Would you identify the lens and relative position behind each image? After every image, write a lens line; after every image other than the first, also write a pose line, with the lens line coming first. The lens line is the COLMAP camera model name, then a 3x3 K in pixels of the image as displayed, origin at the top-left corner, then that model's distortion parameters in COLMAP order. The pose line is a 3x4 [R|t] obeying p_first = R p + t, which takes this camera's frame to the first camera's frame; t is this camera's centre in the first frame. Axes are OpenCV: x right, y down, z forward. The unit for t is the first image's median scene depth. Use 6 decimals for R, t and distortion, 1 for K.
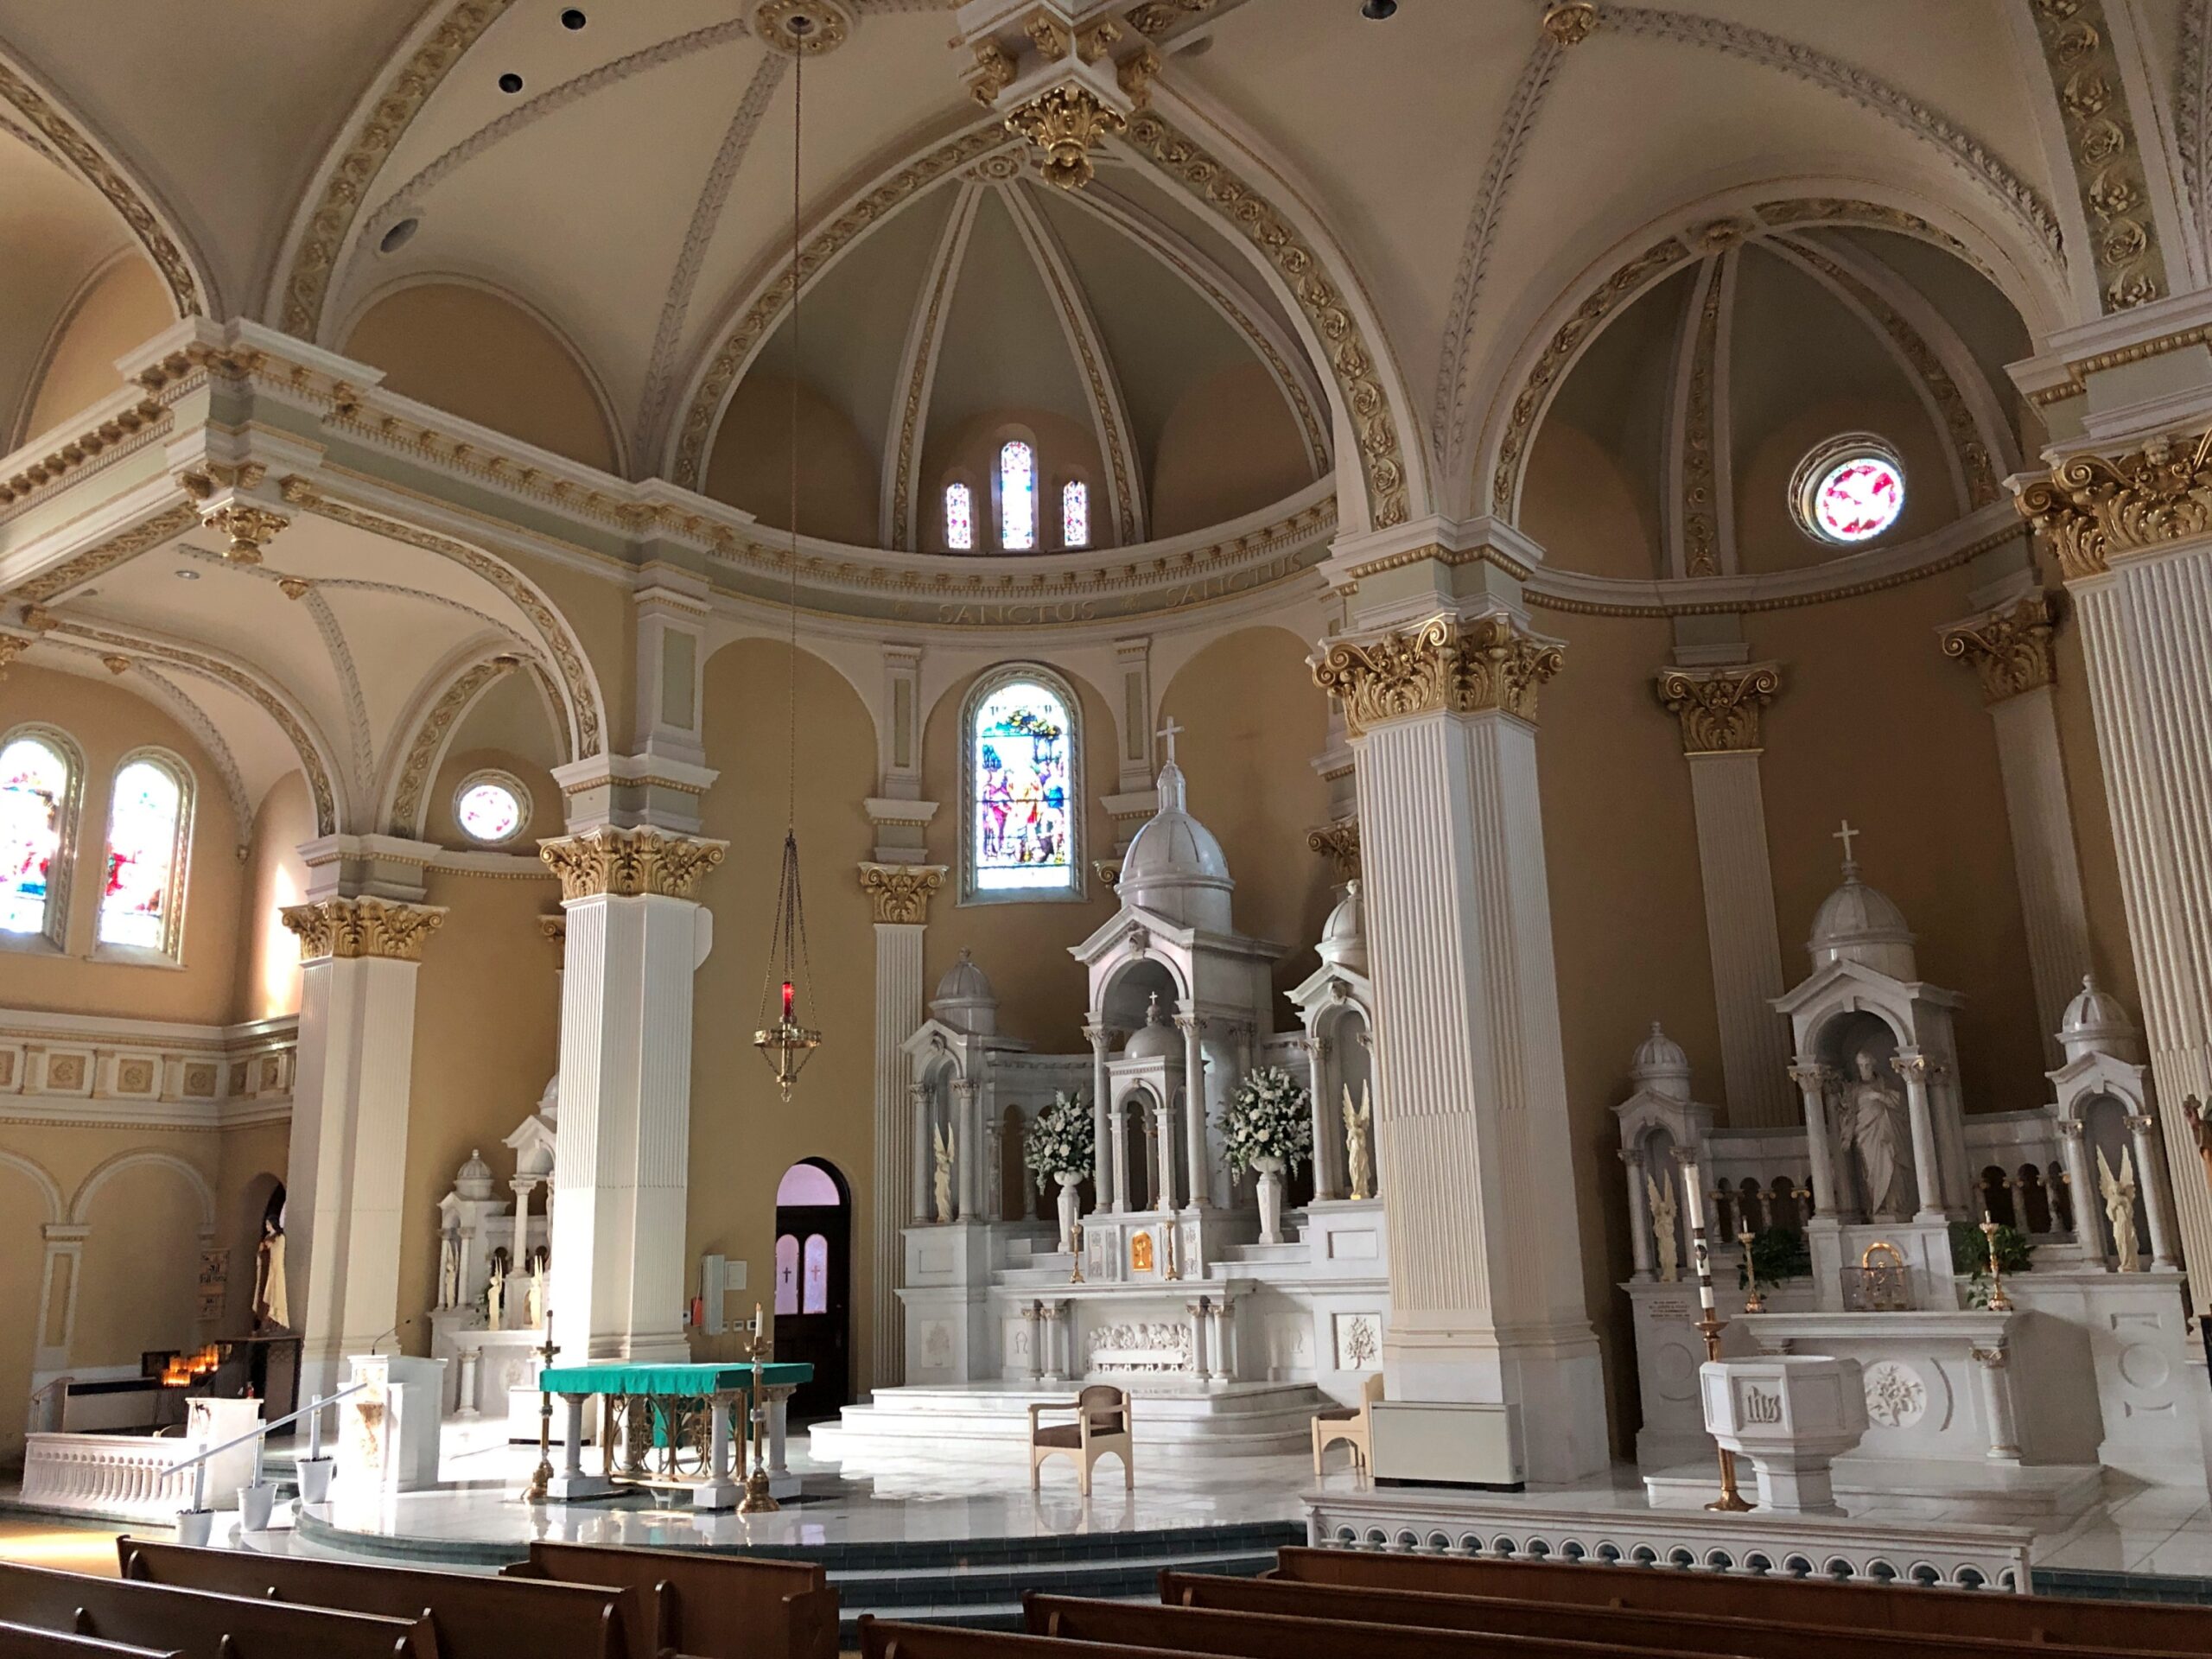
lens RADIAL K [[1862.5, 0, 1107.4], [0, 1862.5, 758.6], [0, 0, 1]] dist [0.002960, -0.005095]
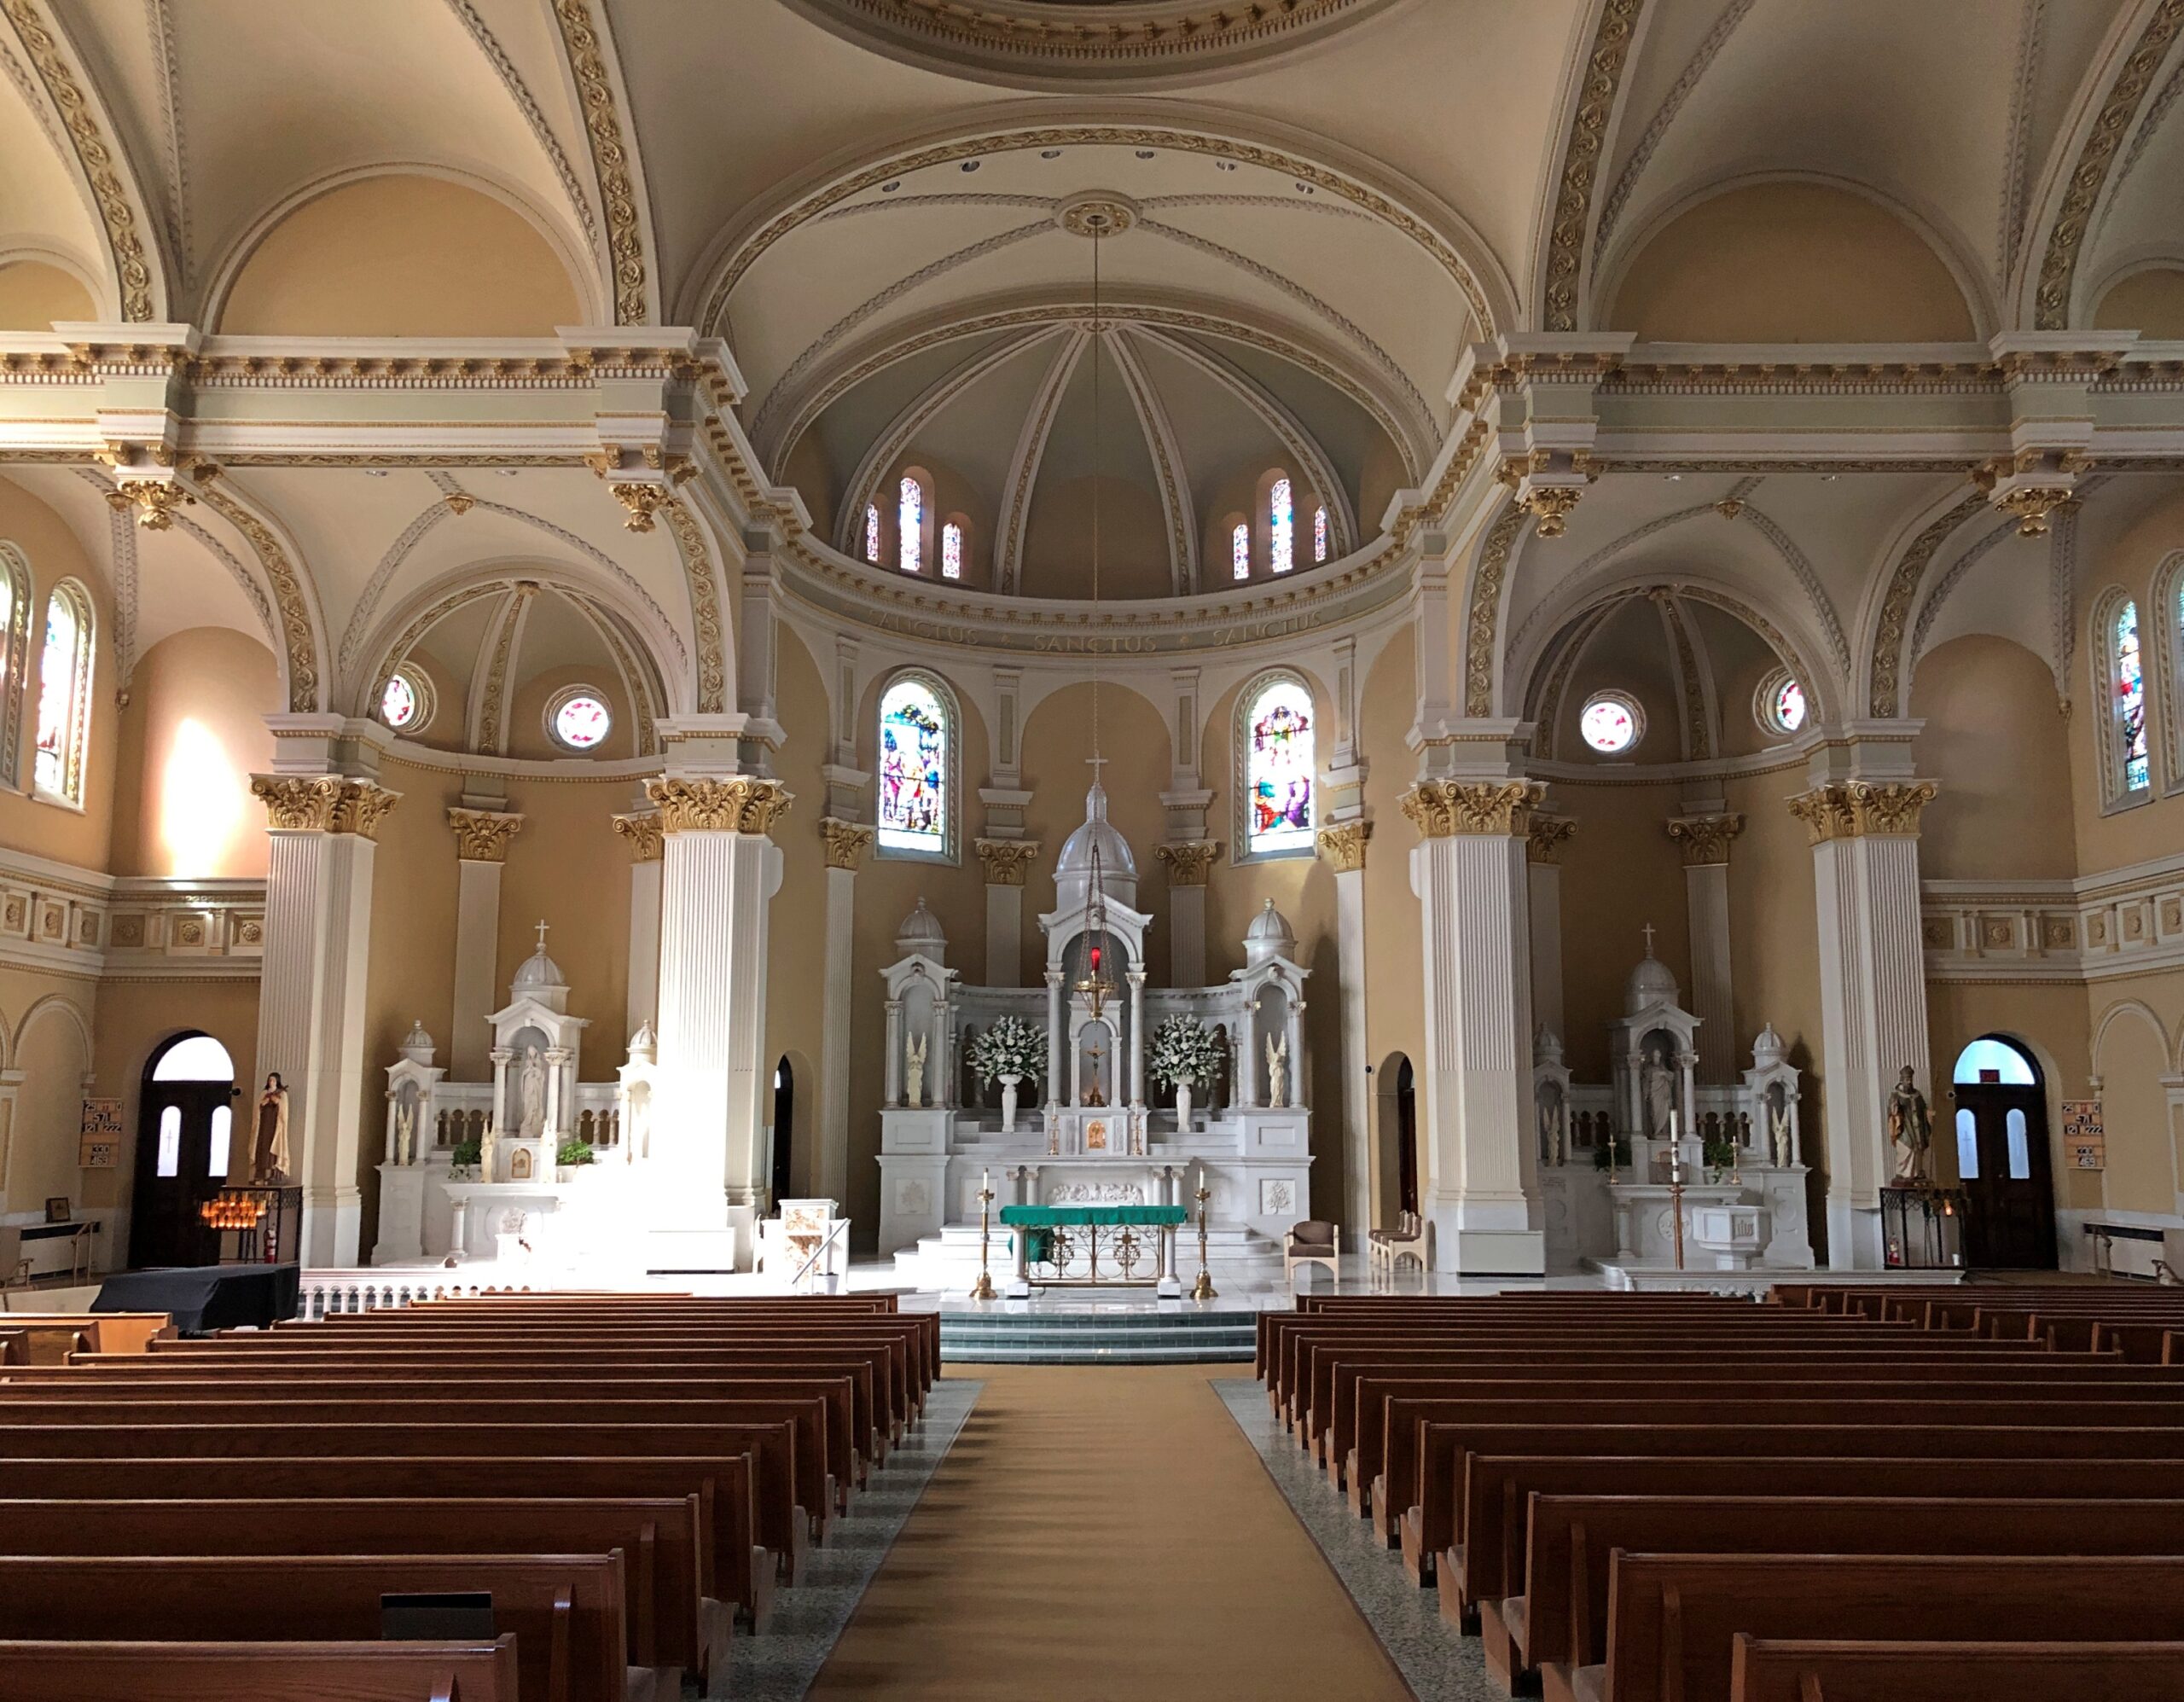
lens RADIAL K [[1865.3, 0, 1092.0], [0, 1865.3, 851.0], [0, 0, 1]] dist [0.008102, 0.004730]
pose [[0.792269, 0.120317, 0.598192, -0.703331], [-0.188242, 0.980742, 0.052053, -0.018205], [-0.580410, -0.153845, 0.799660, -0.087322]]
